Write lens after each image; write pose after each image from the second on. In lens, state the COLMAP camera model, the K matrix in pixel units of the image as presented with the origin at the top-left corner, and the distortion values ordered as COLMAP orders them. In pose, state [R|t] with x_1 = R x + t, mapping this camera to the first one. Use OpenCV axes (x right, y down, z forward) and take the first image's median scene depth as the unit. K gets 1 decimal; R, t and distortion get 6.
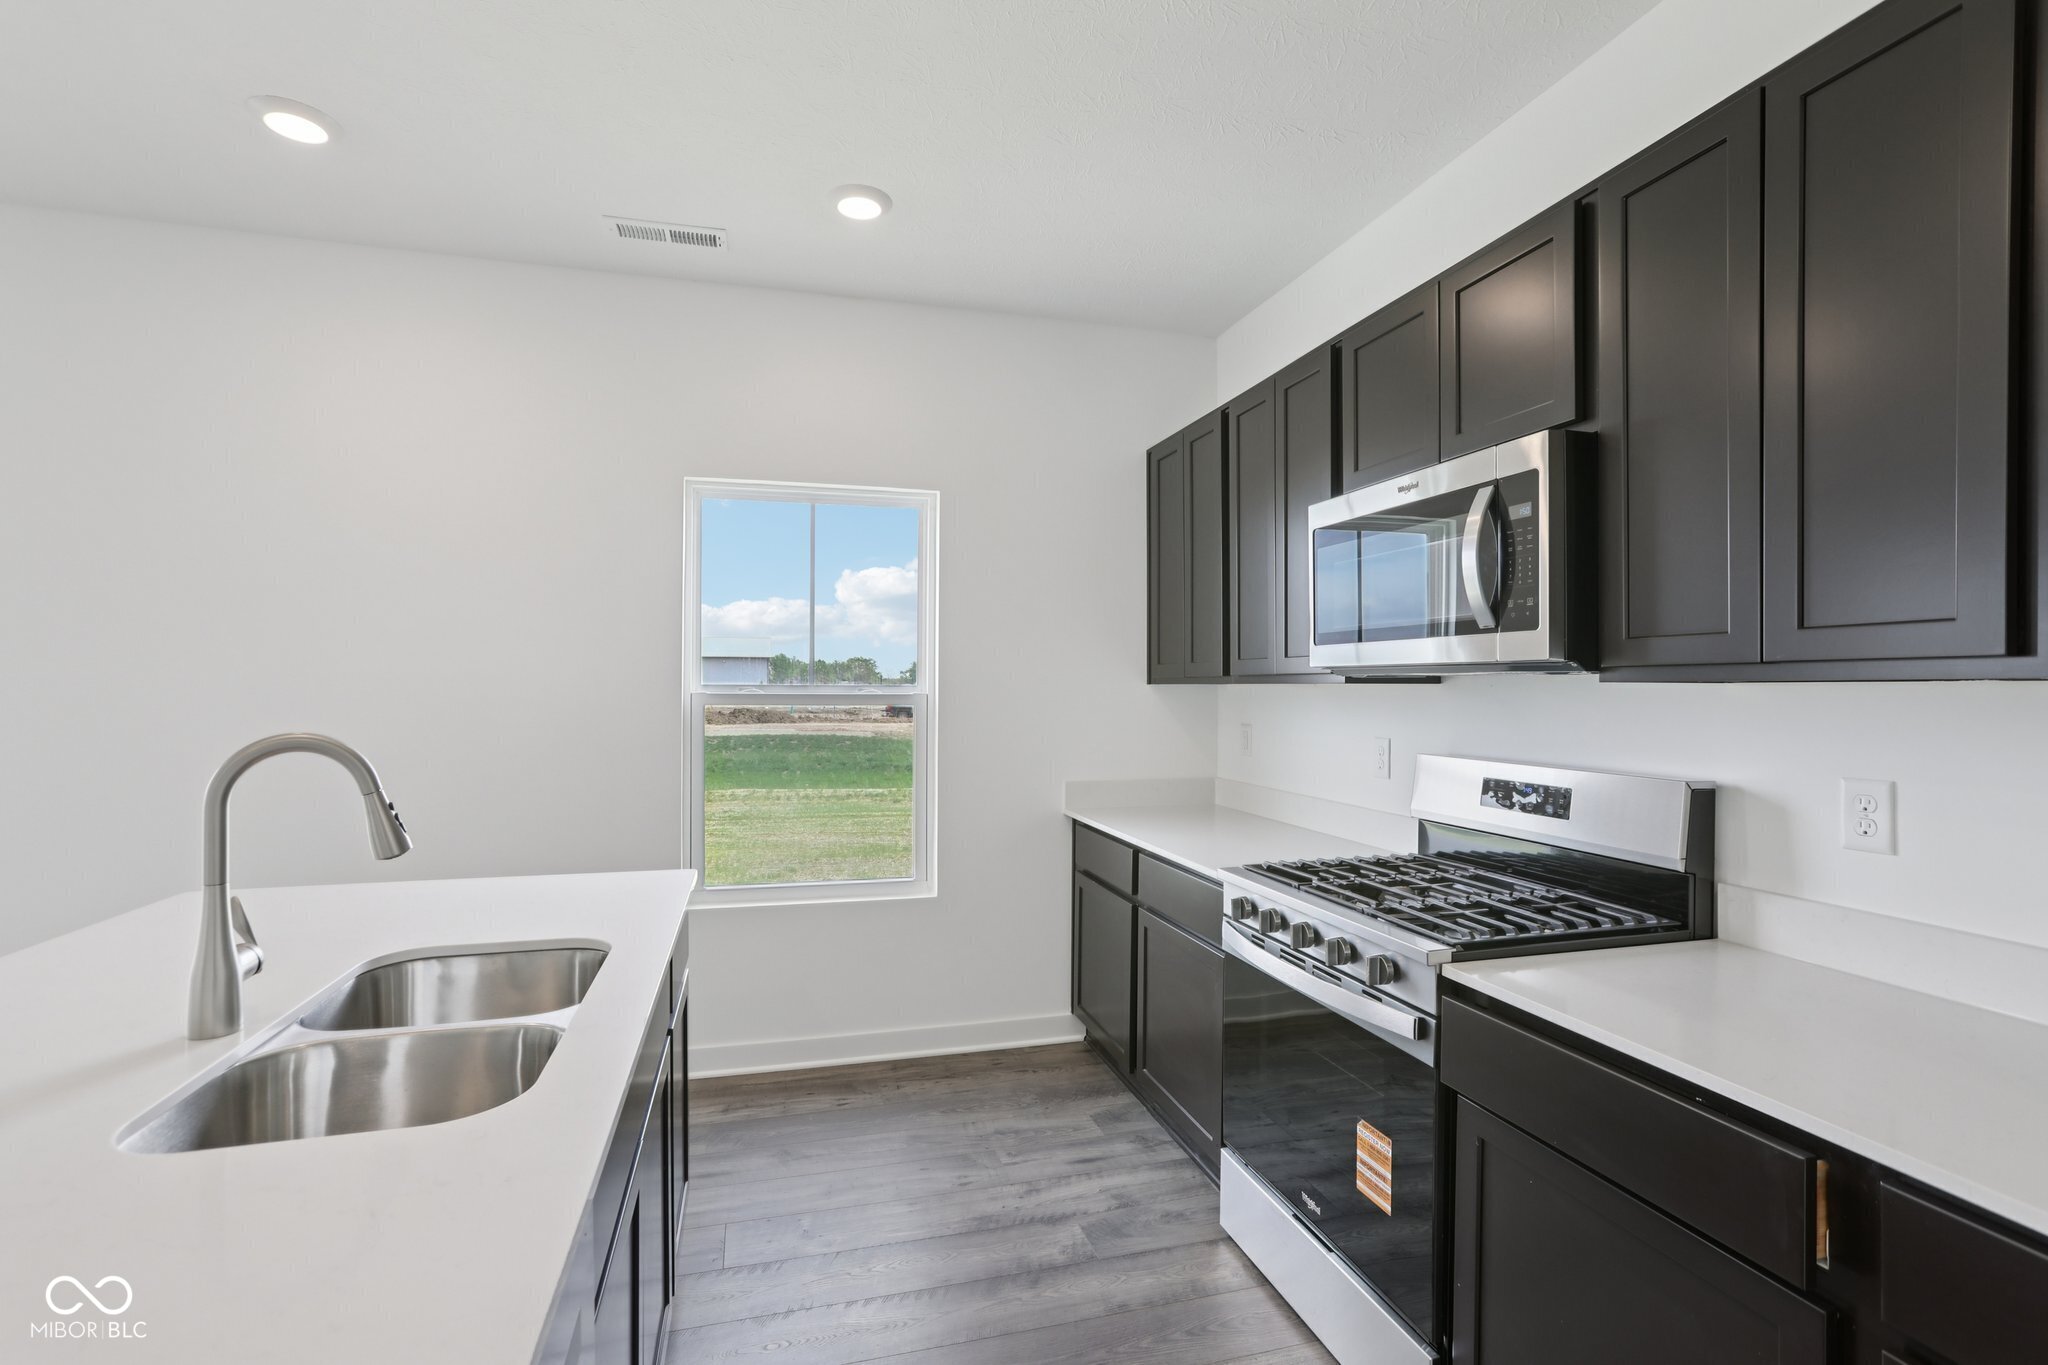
lens RADIAL K [[926.8, 0, 1021.4], [0, 926.8, 684.7], [0, 0, 1]] dist [-0.042237, 0.022891]
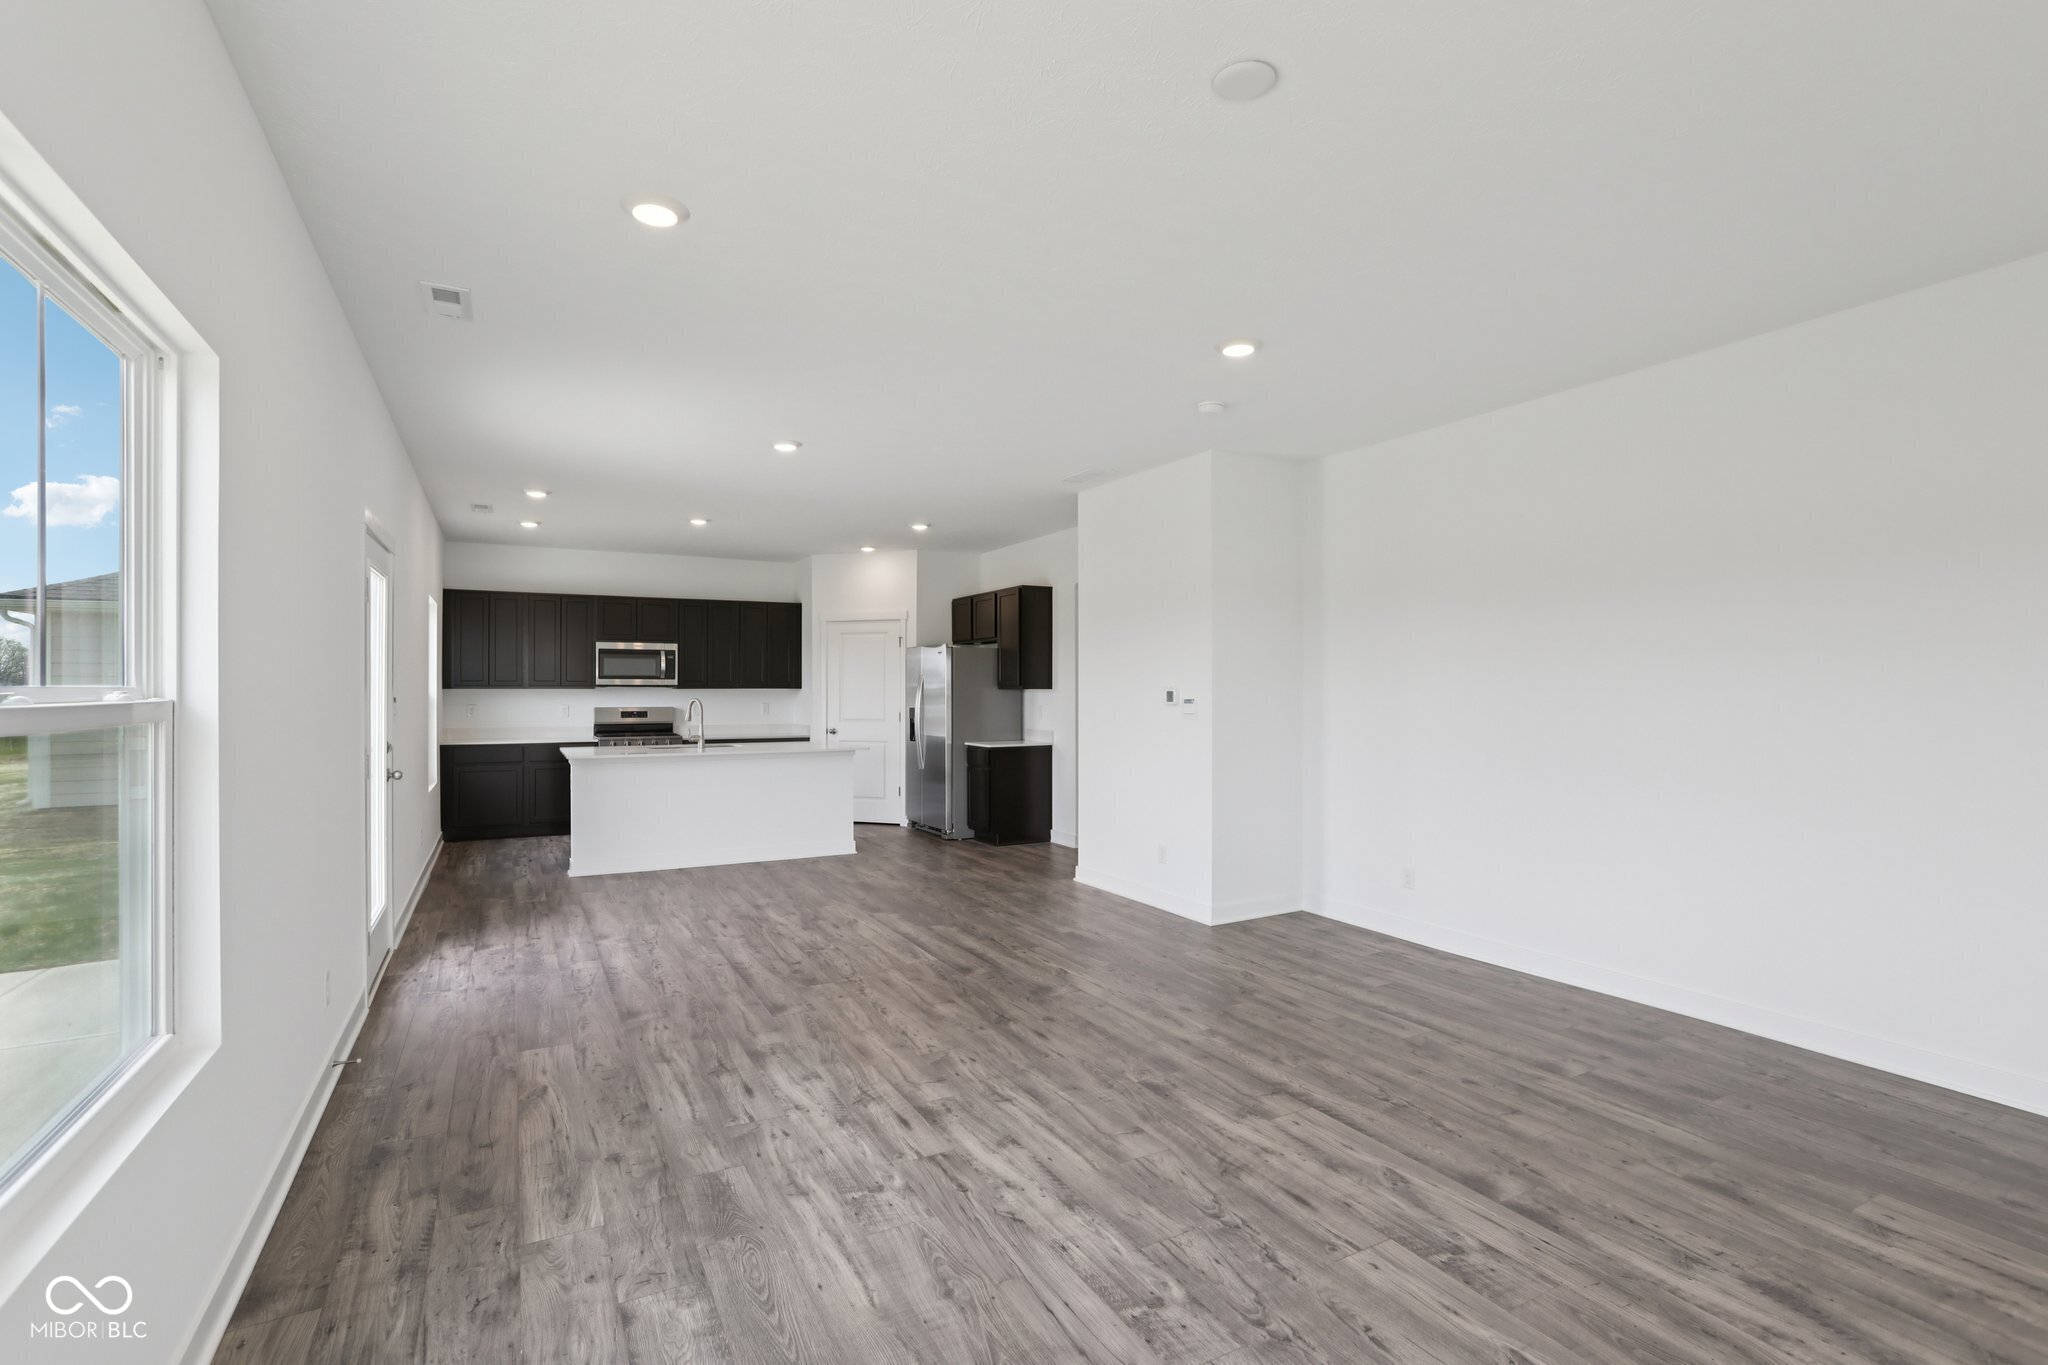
lens RADIAL K [[940.2, 0, 1015.1], [0, 940.2, 707.0], [0, 0, 1]] dist [-0.044173, 0.023625]
pose [[-0.224180, -0.022978, 0.974277, -3.314764], [-0.004601, 0.999736, 0.022520, -0.018244], [-0.974537, 0.000566, -0.224227, 0.166511]]
